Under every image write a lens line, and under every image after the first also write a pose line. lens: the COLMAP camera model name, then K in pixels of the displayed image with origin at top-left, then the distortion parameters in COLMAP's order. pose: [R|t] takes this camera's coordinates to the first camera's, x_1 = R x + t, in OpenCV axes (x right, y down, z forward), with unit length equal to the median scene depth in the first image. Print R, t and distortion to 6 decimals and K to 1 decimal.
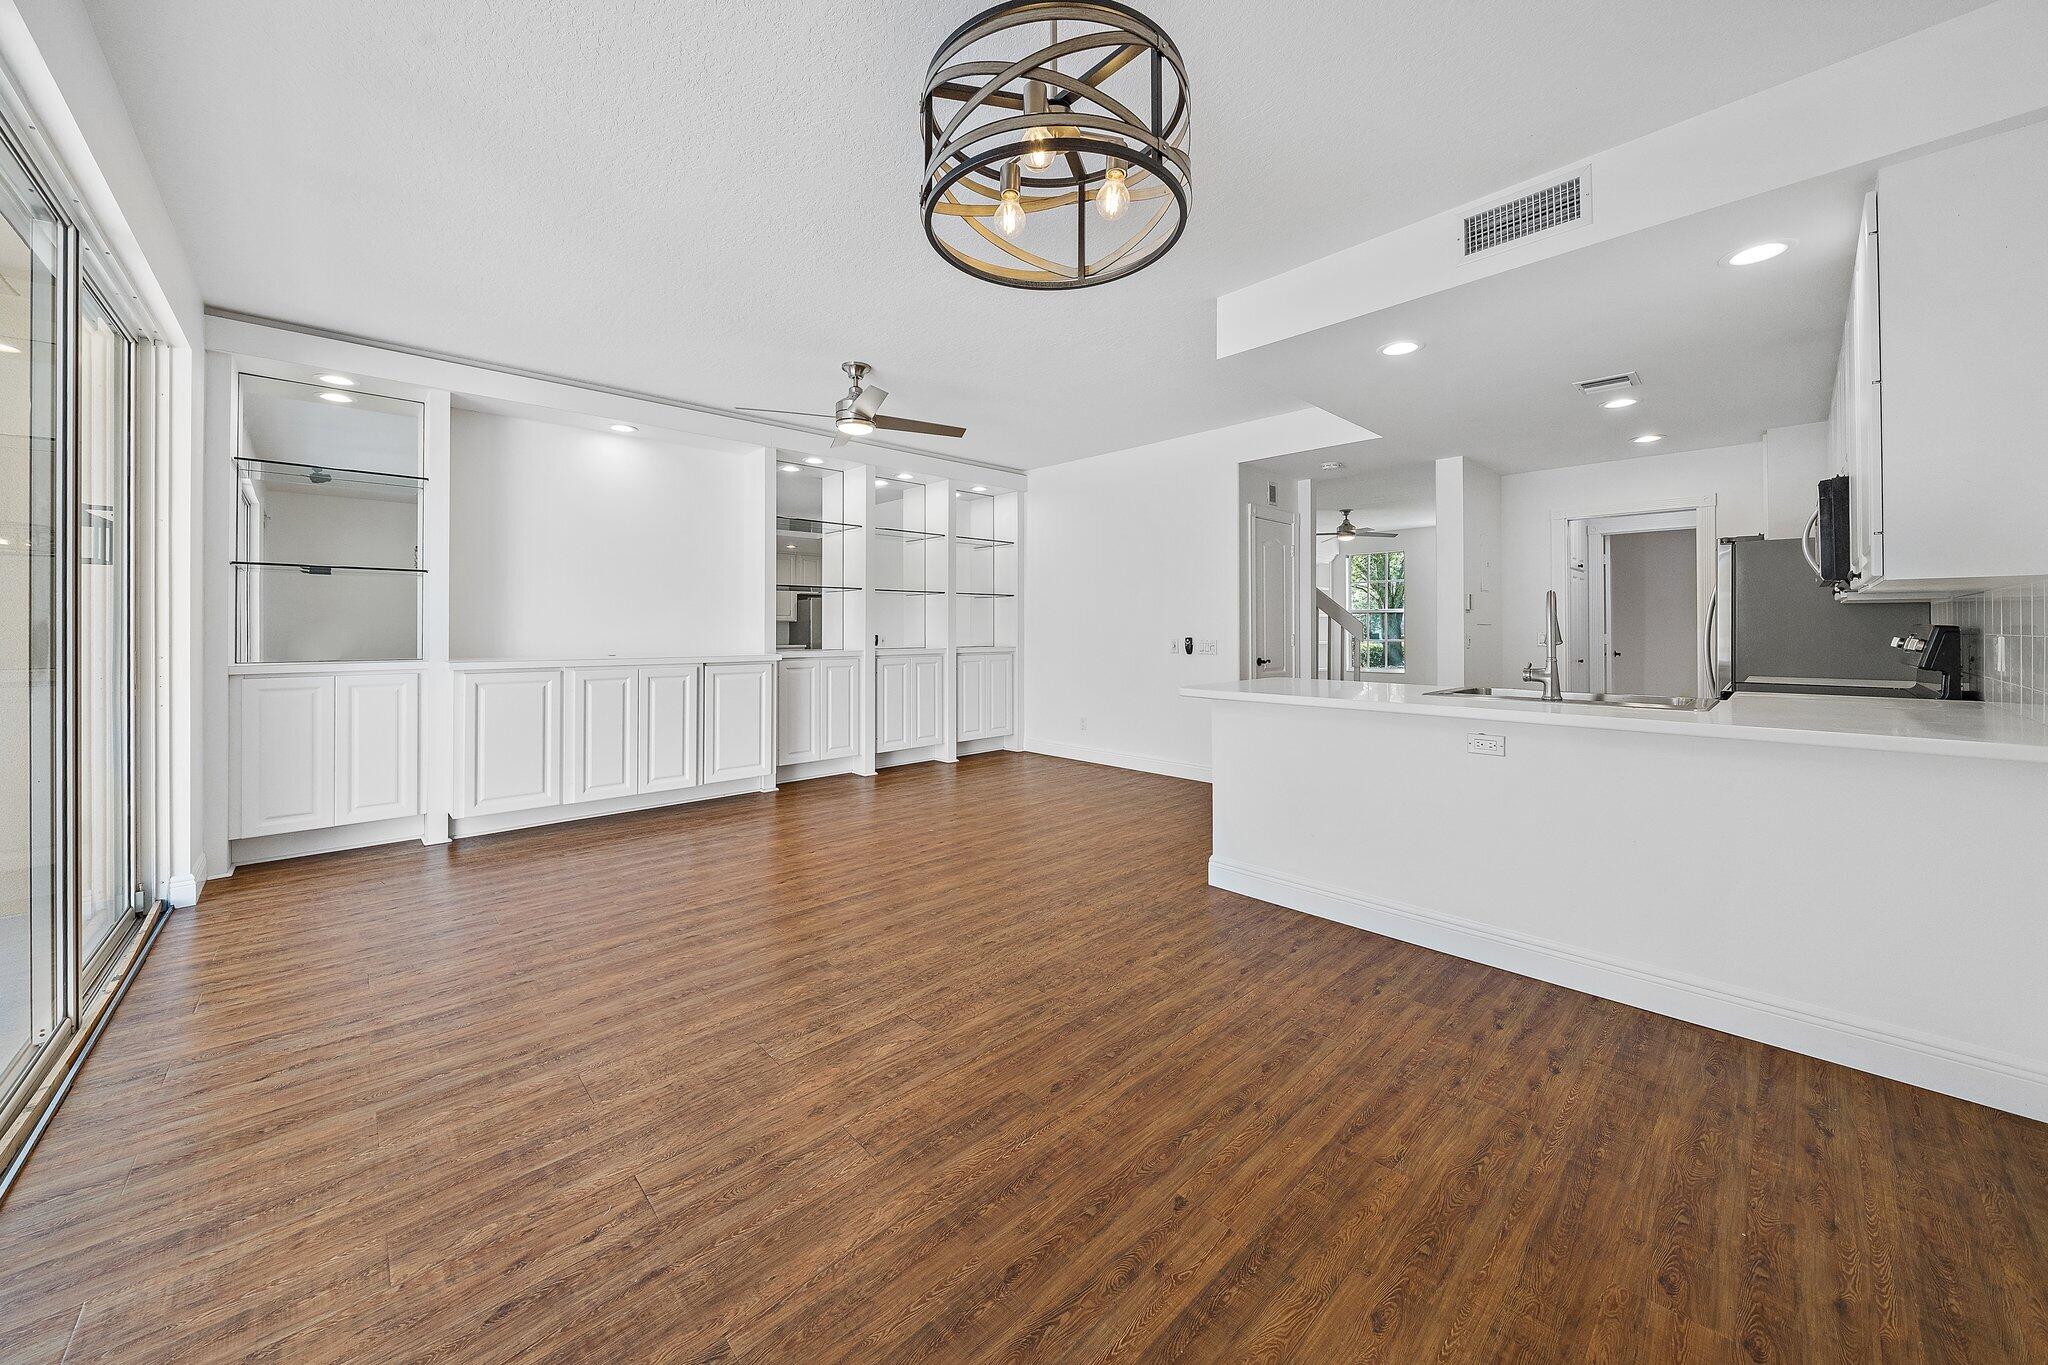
lens RADIAL K [[737.1, 0, 1015.5], [0, 737.1, 626.4], [0, 0, 1]] dist [-0.001186, -0.000015]
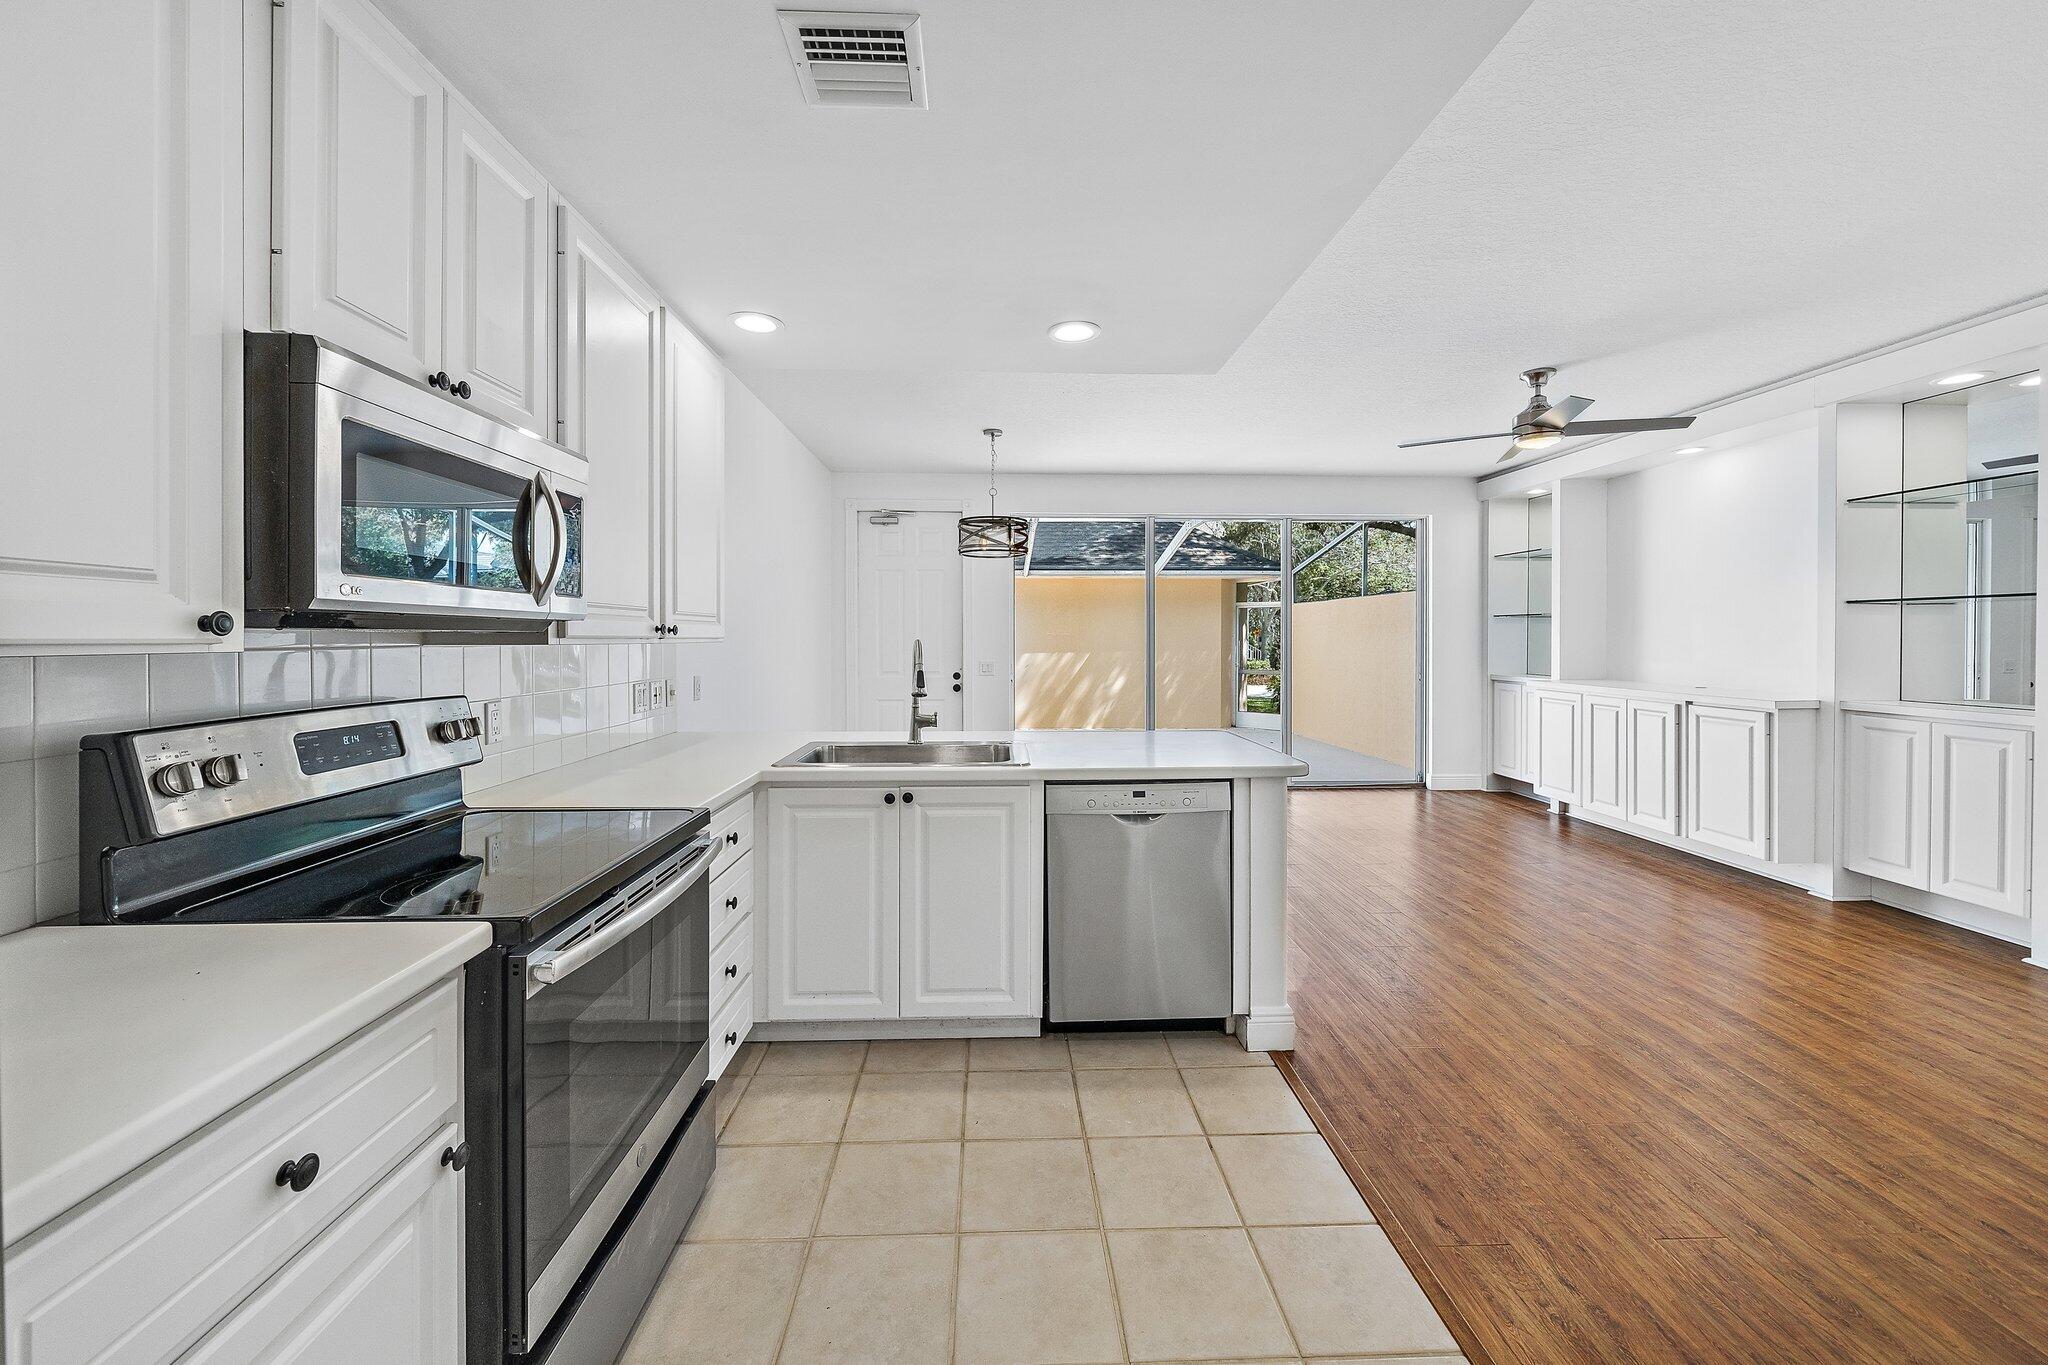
lens RADIAL K [[785.9, 0, 1014.8], [0, 785.9, 633.7], [0, 0, 1]] dist [0.000787, -0.000362]
pose [[-0.658178, -0.003060, -0.752856, 1.838244], [0.001279, 0.999986, -0.005183, -0.063966], [0.752861, -0.004374, -0.658165, 2.277563]]
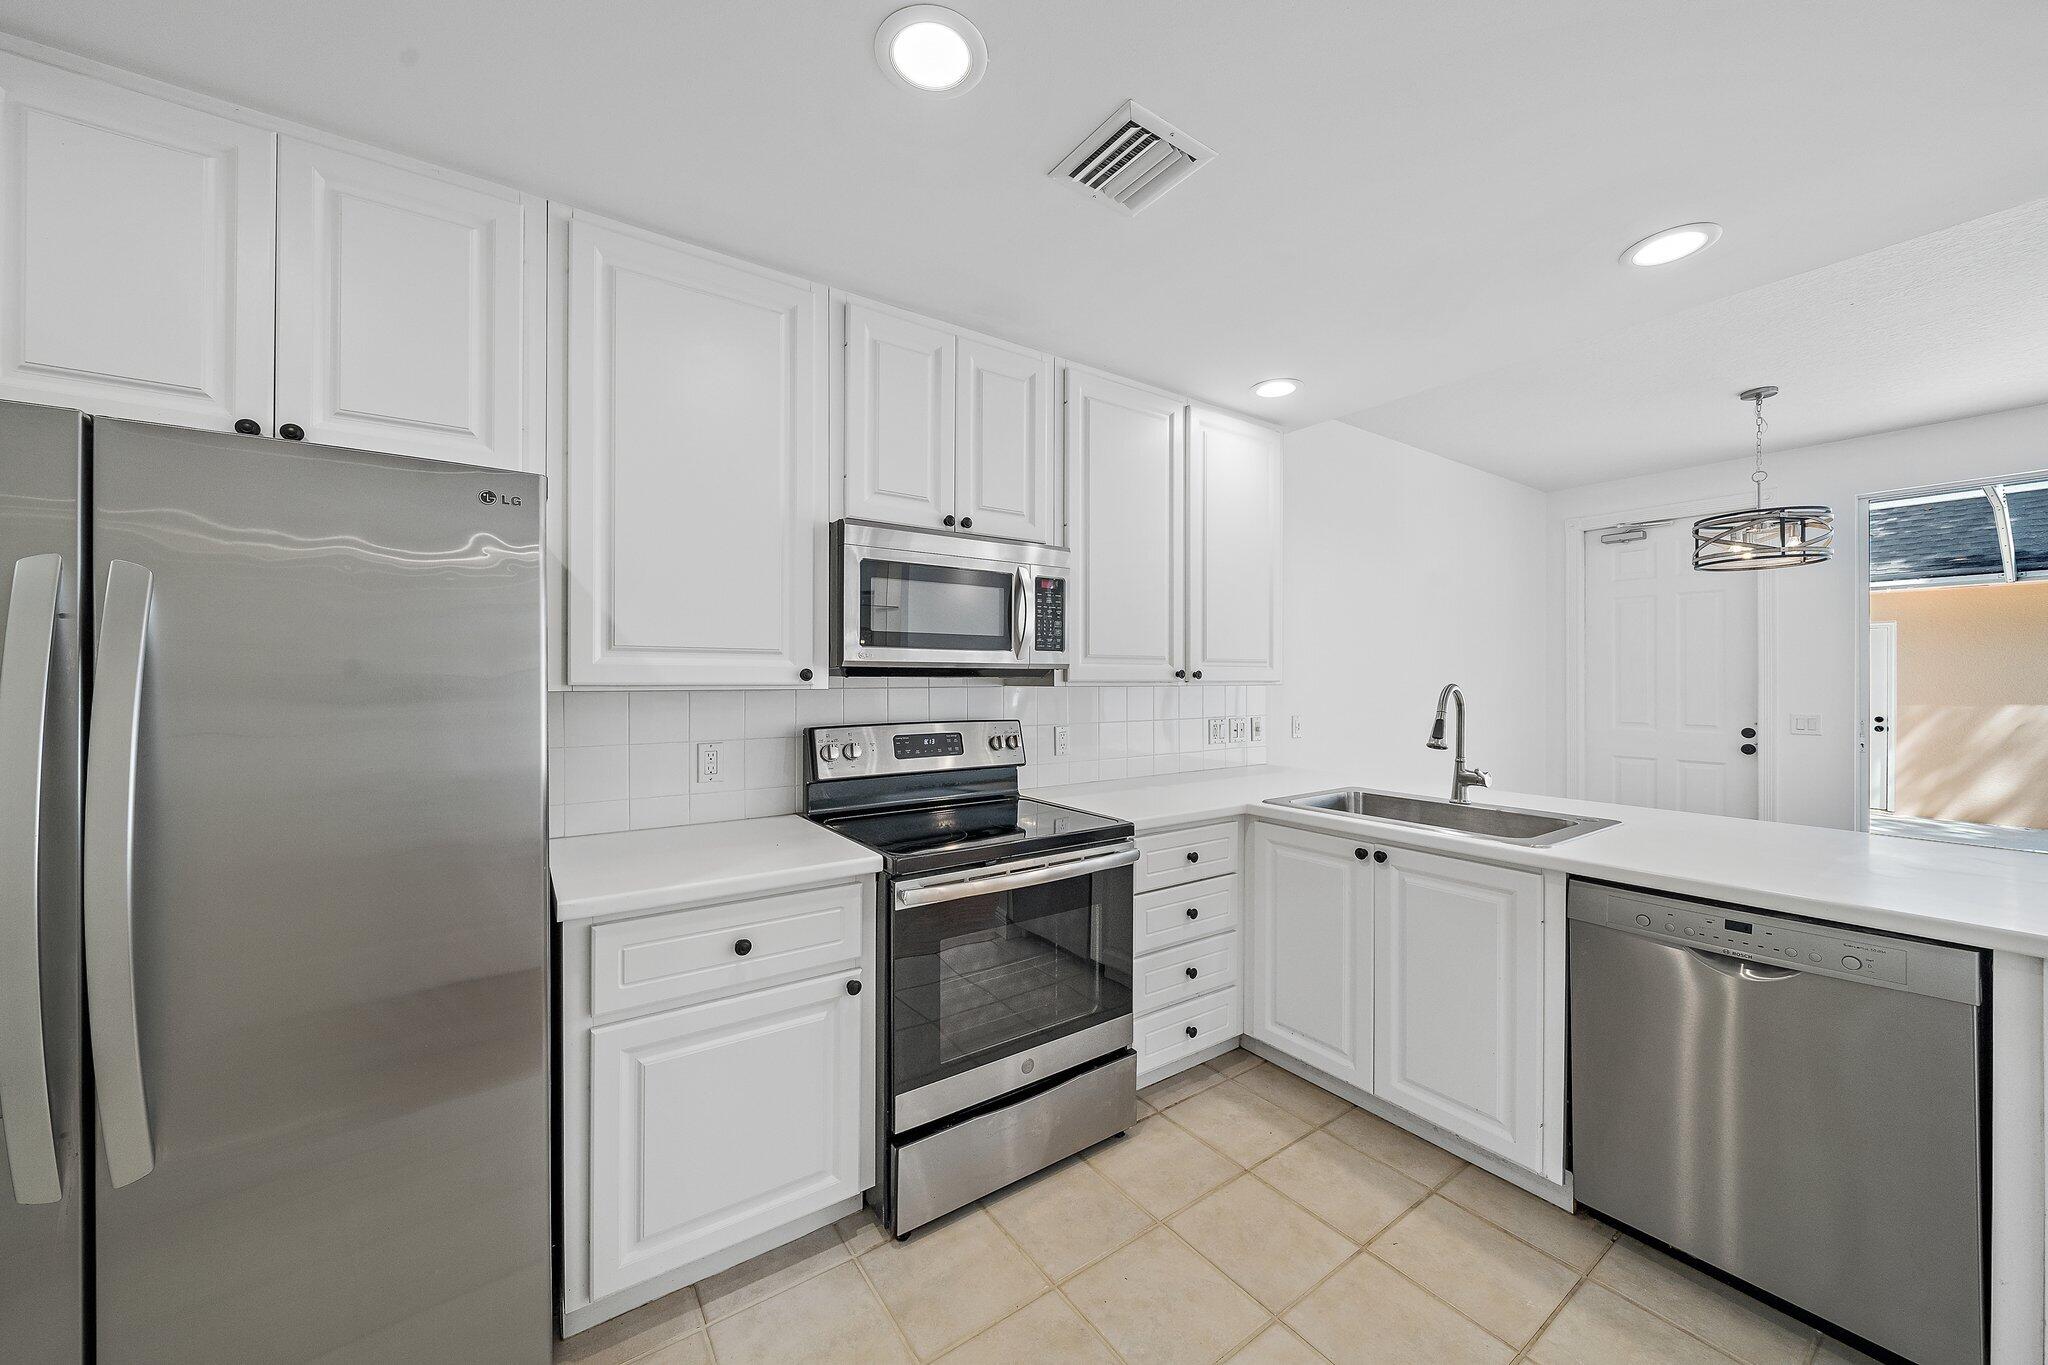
lens RADIAL K [[732.6, 0, 1040.8], [0, 732.6, 672.2], [0, 0, 1]] dist [-0.000109, -0.000035]
pose [[-0.990346, 0.001503, 0.138606, 1.376134], [0.000006, 0.999942, -0.010795, -0.066674], [-0.138614, -0.010690, -0.990289, 2.442623]]
